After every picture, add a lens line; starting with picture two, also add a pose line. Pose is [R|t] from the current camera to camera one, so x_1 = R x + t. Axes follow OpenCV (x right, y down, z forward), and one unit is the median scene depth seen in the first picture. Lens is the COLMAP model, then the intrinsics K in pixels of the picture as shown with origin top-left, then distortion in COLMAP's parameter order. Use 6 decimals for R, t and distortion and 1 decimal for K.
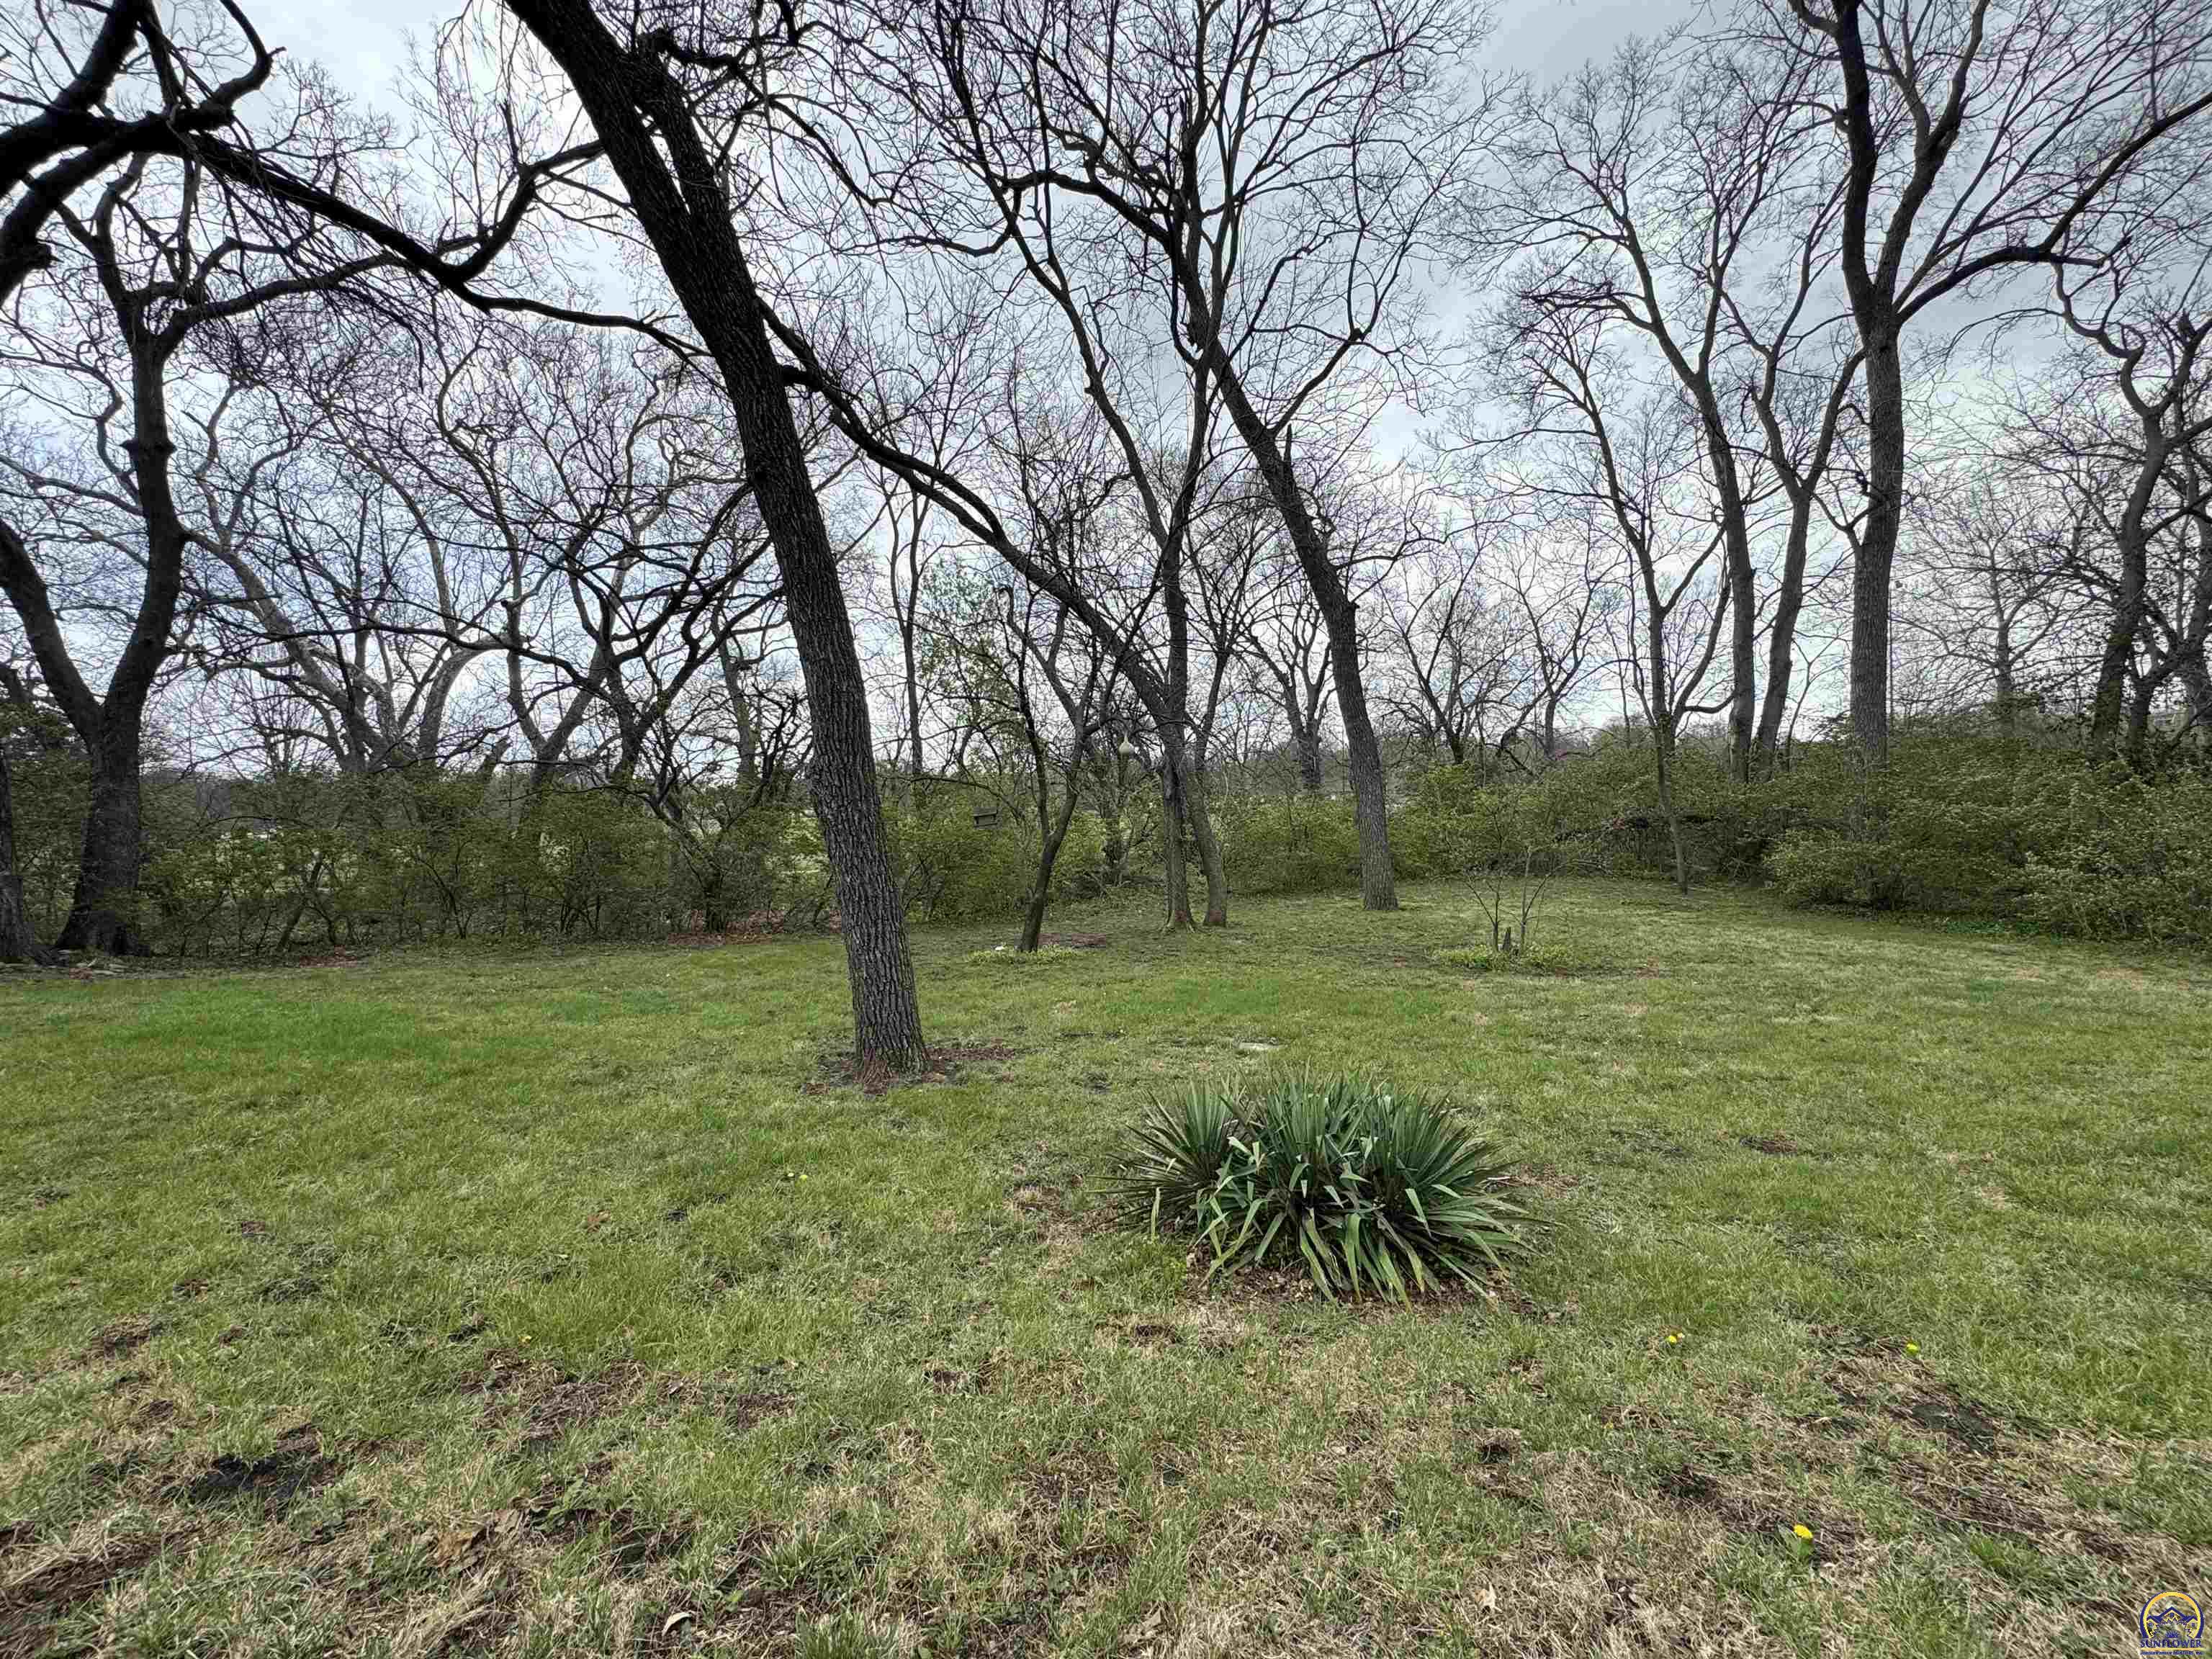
lens RADIAL K [[882.2, 0, 1105.3], [0, 882.2, 832.6], [0, 0, 1]] dist [-0.002882, 0.000367]
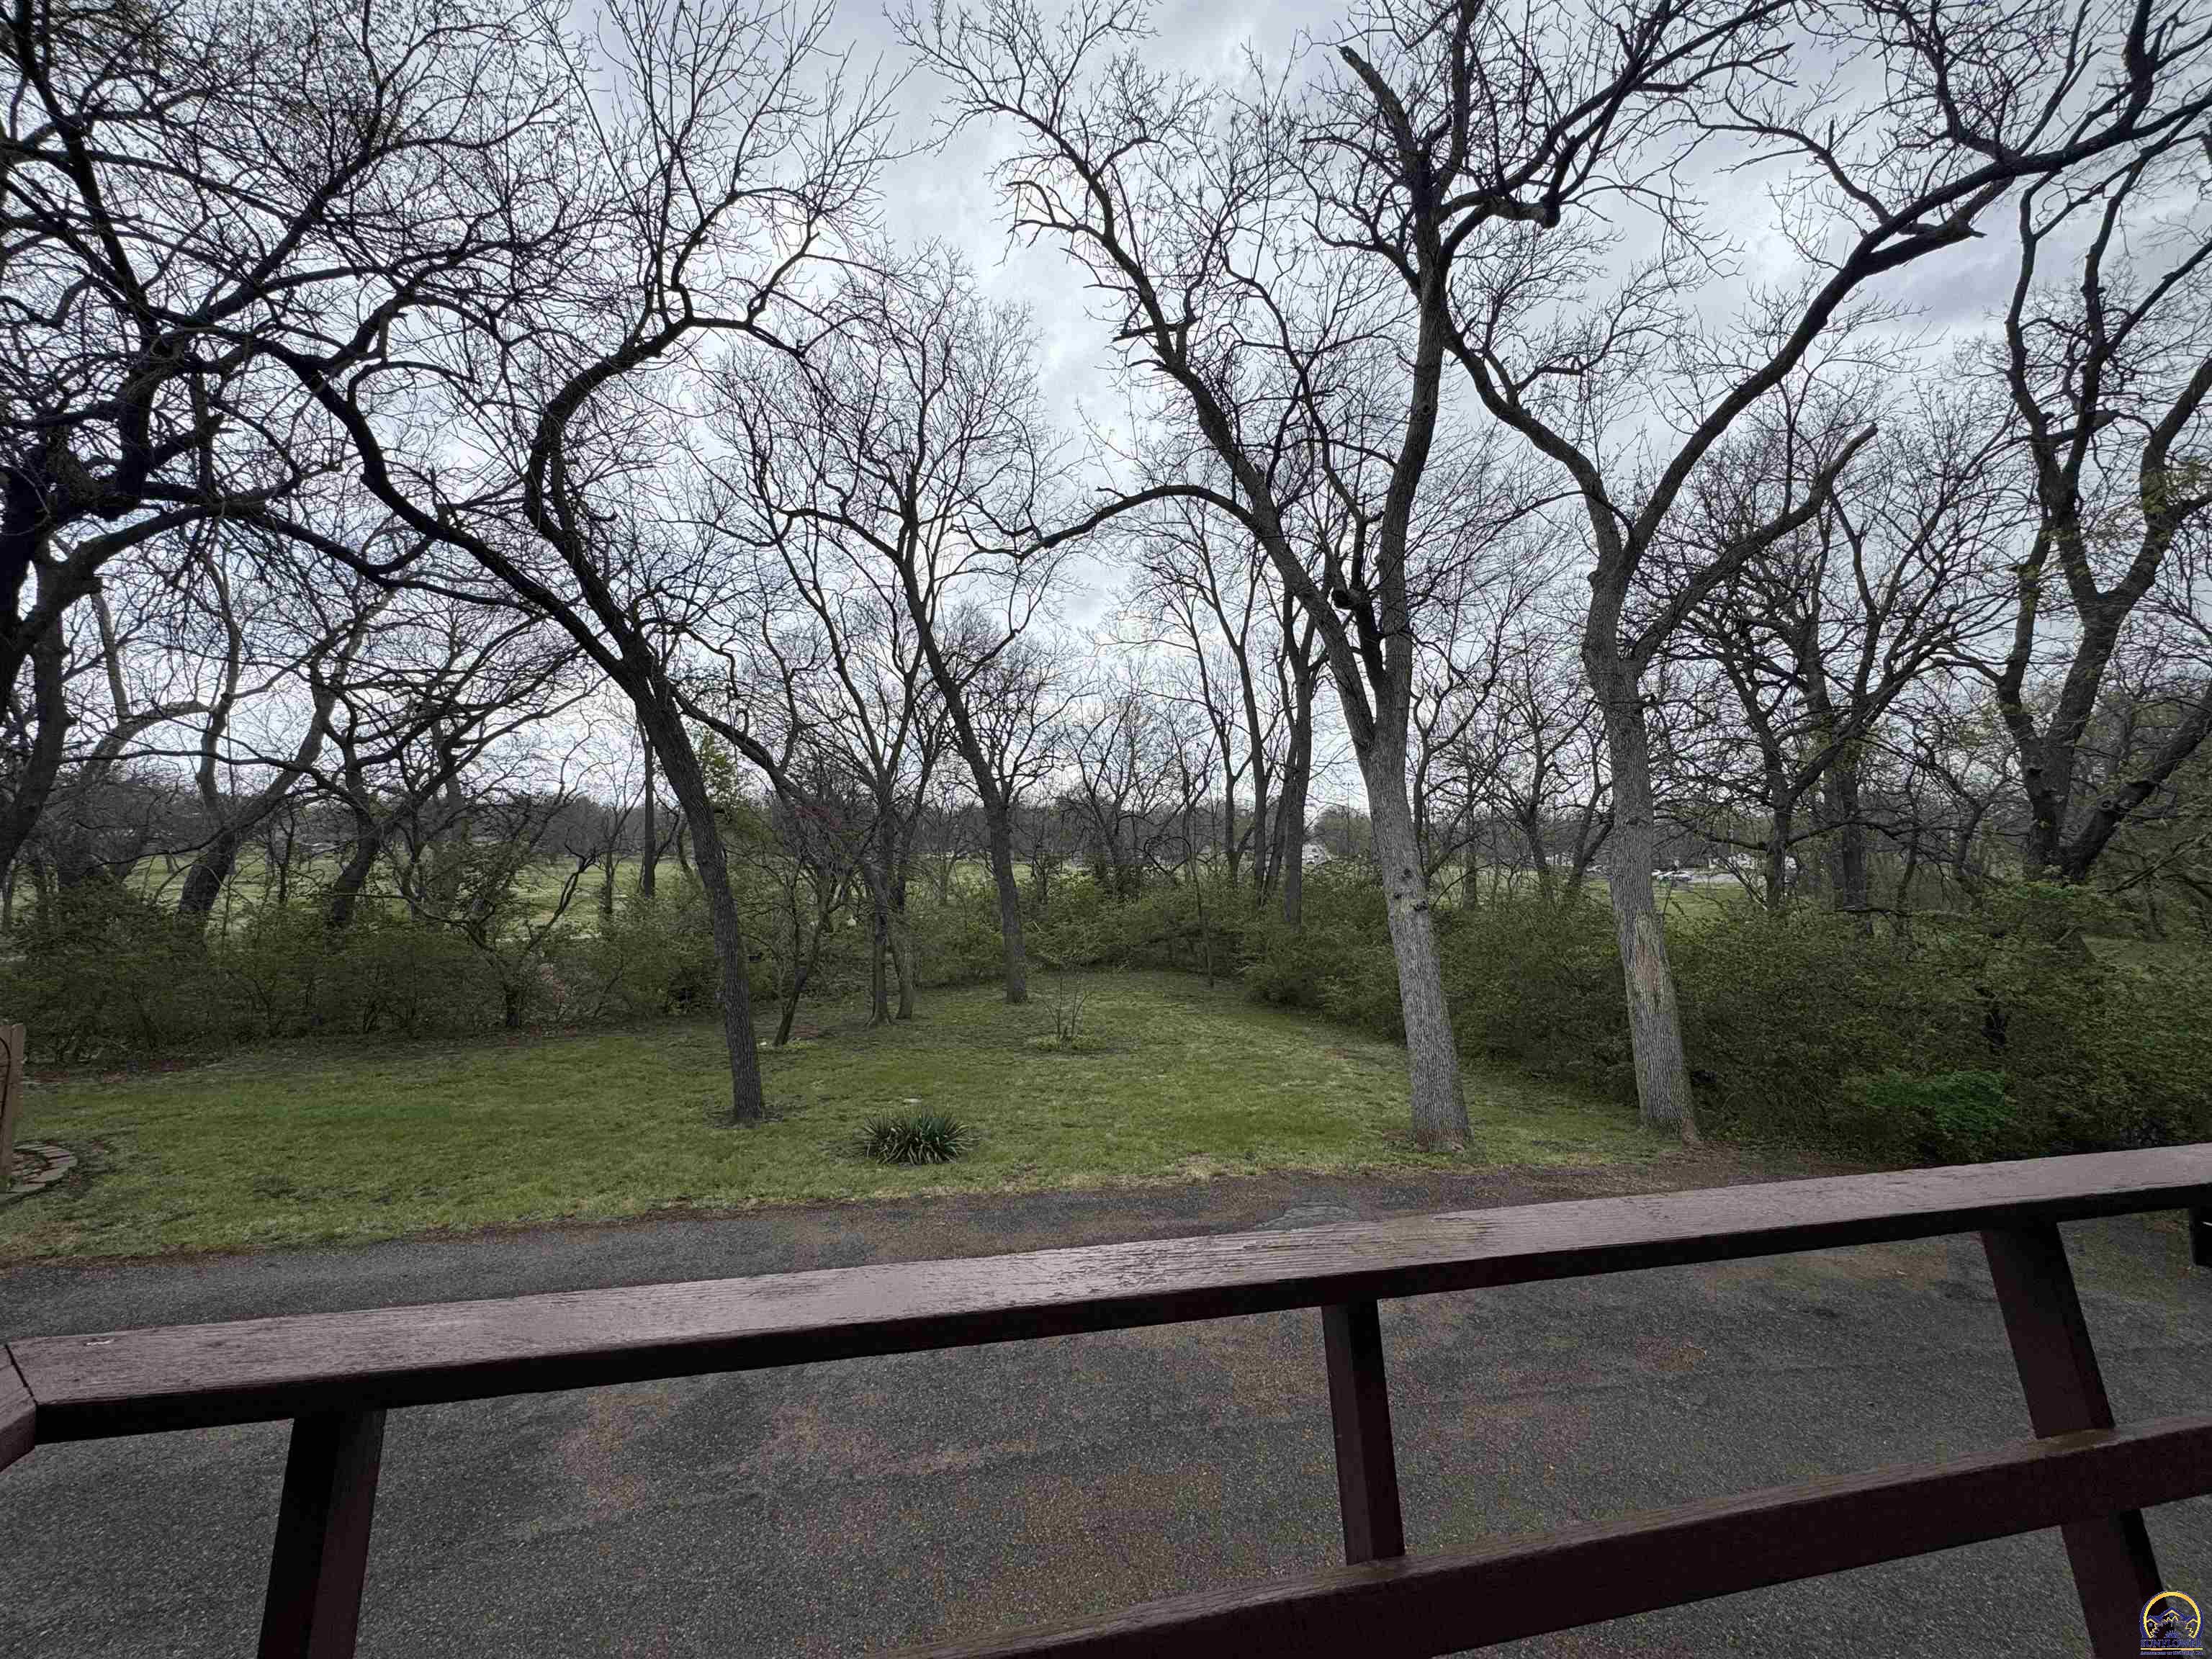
lens RADIAL K [[882.2, 0, 1107.9], [0, 882.2, 832.7], [0, 0, 1]] dist [-0.002882, 0.000367]
pose [[0.945095, 0.050074, 0.322936, -0.048148], [-0.033921, 0.997885, -0.055459, -0.135551], [-0.325030, 0.041460, 0.944794, -0.541385]]
